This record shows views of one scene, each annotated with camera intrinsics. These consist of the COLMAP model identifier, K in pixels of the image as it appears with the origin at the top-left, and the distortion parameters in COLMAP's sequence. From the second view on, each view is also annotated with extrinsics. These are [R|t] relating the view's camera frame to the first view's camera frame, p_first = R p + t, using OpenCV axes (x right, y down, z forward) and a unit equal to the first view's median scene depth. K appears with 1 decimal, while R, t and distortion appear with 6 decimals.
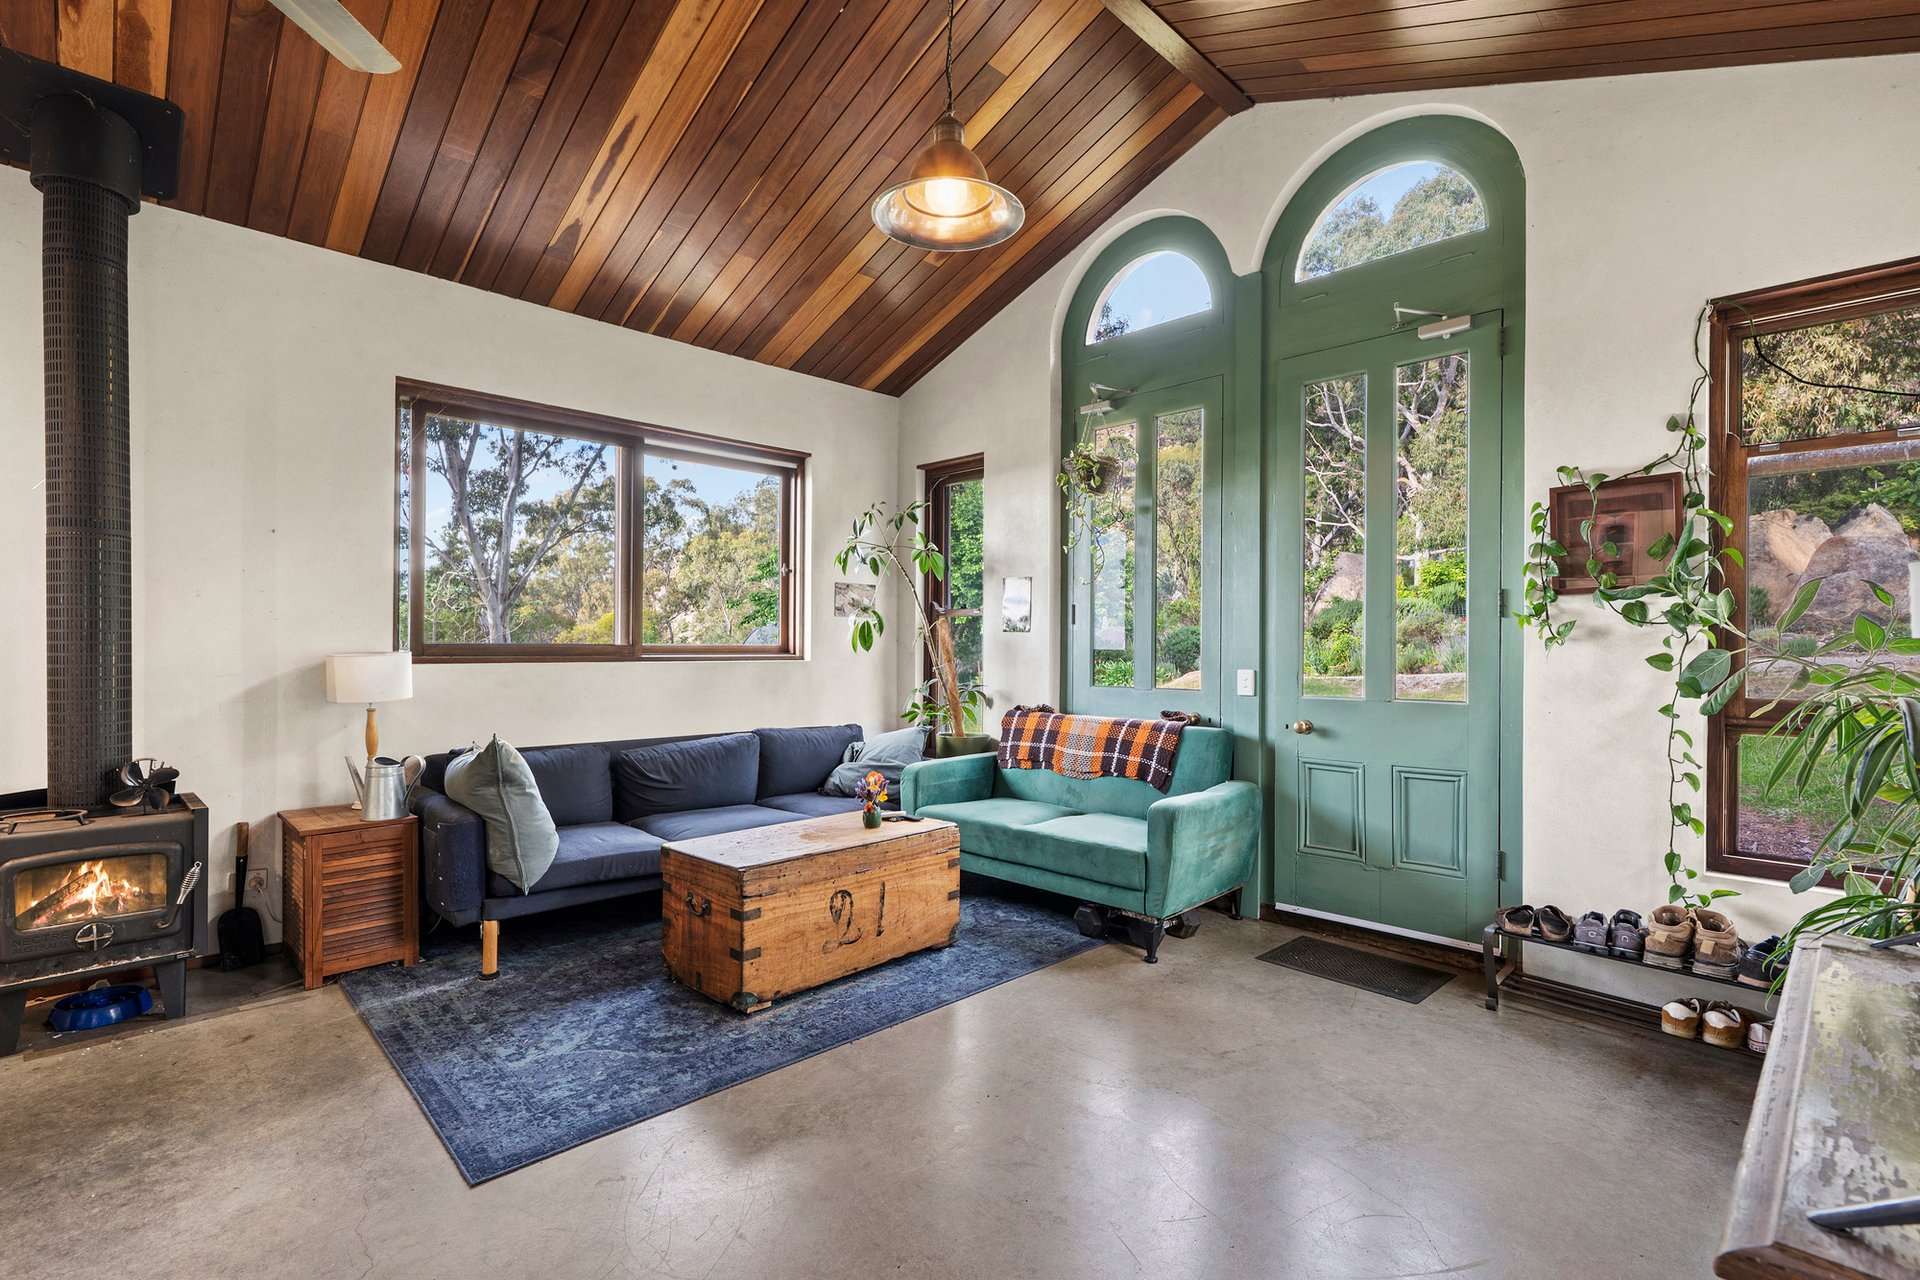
lens RADIAL K [[895.1, 0, 960.0], [0, 895.1, 640.0], [0, 0, 1]] dist [0.000932, 0.000329]
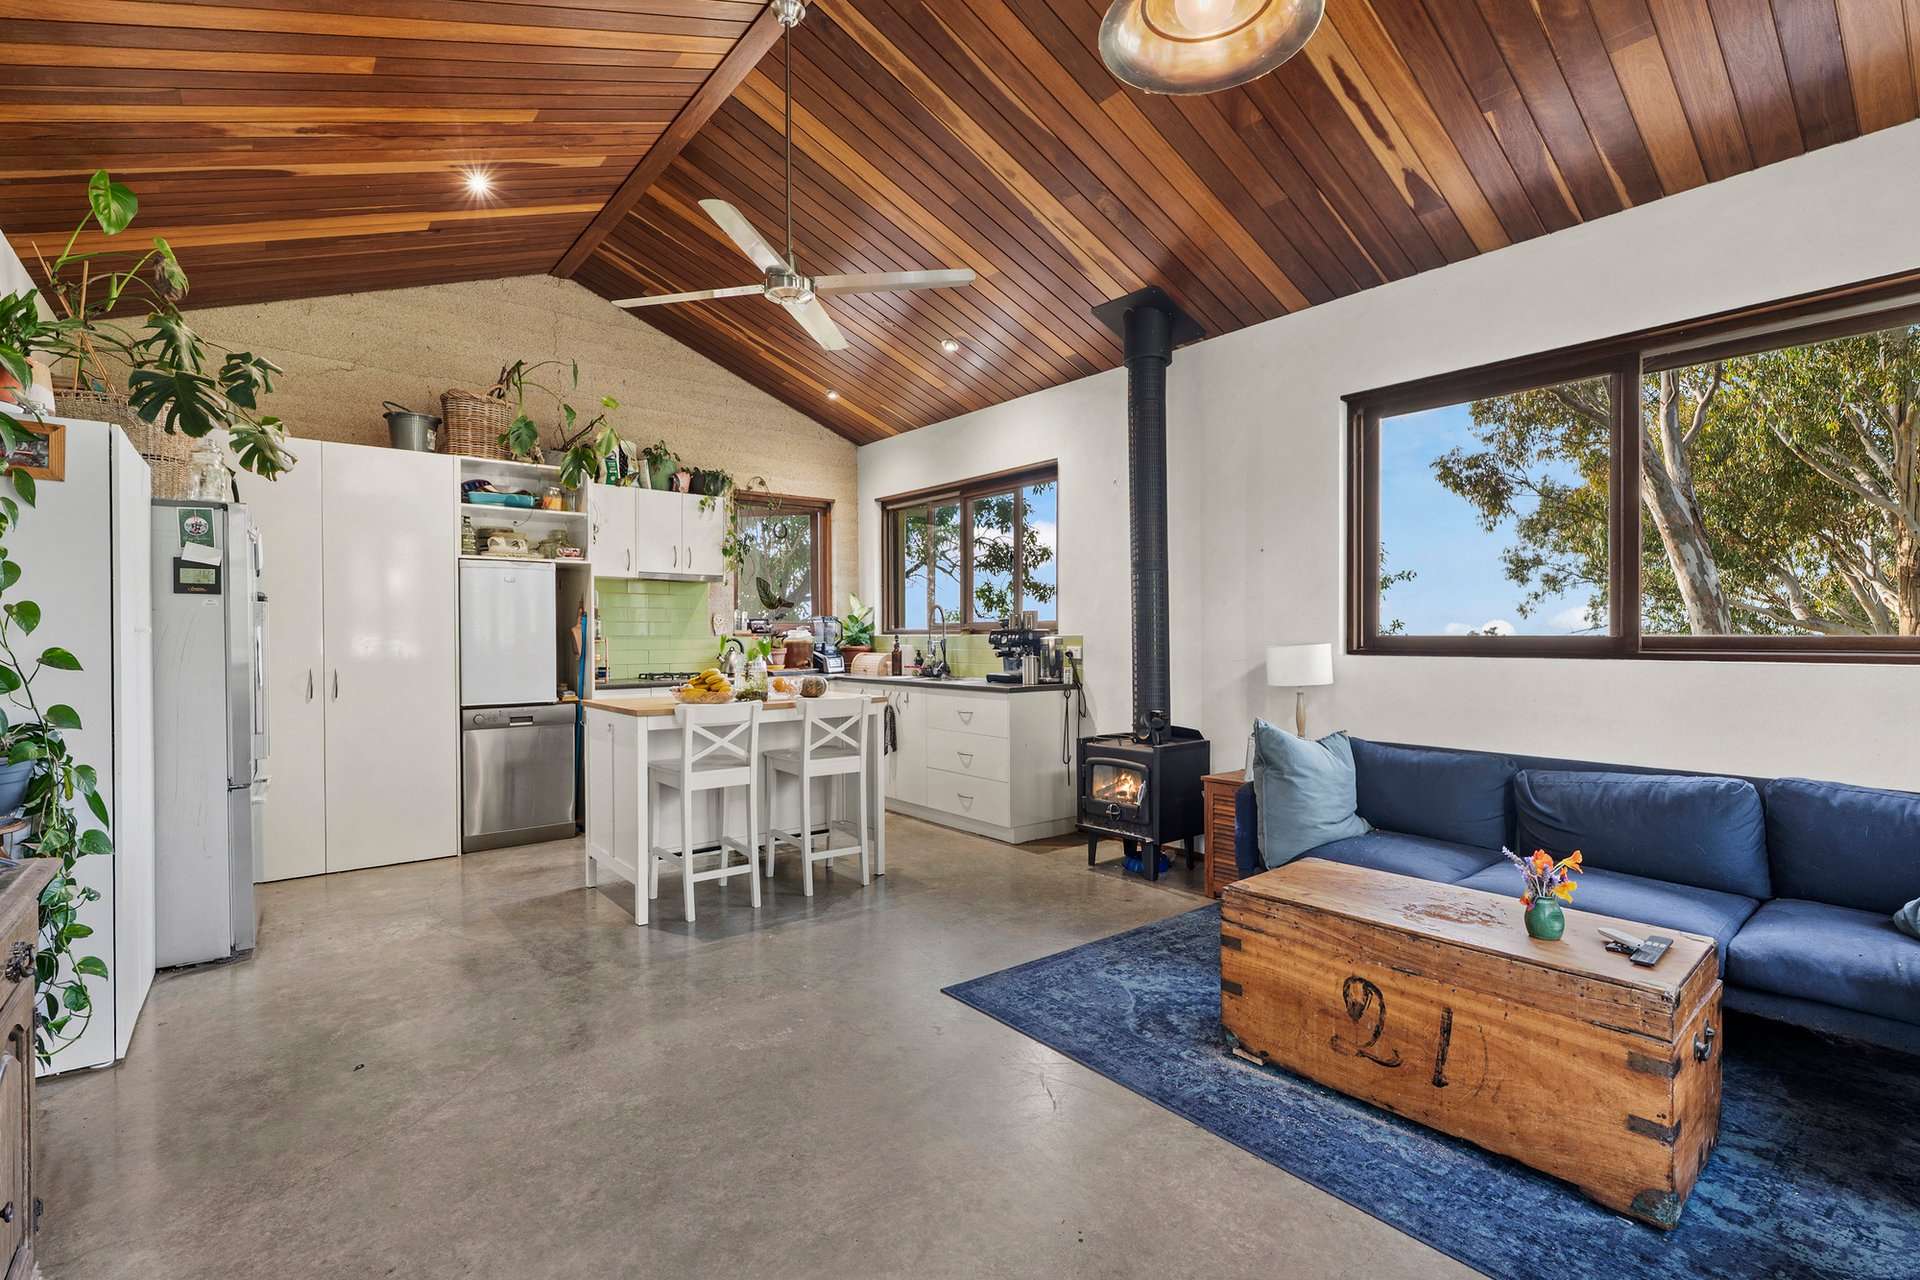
lens RADIAL K [[891.0, 0, 960.0], [0, 891.0, 640.0], [0, 0, 1]] dist [0.002870, 0.000394]
pose [[-0.114363, 0.000136, -0.993439, 0.657311], [0.009619, 0.999953, -0.000971, 0.005947], [0.993392, -0.009667, -0.114359, 0.818234]]
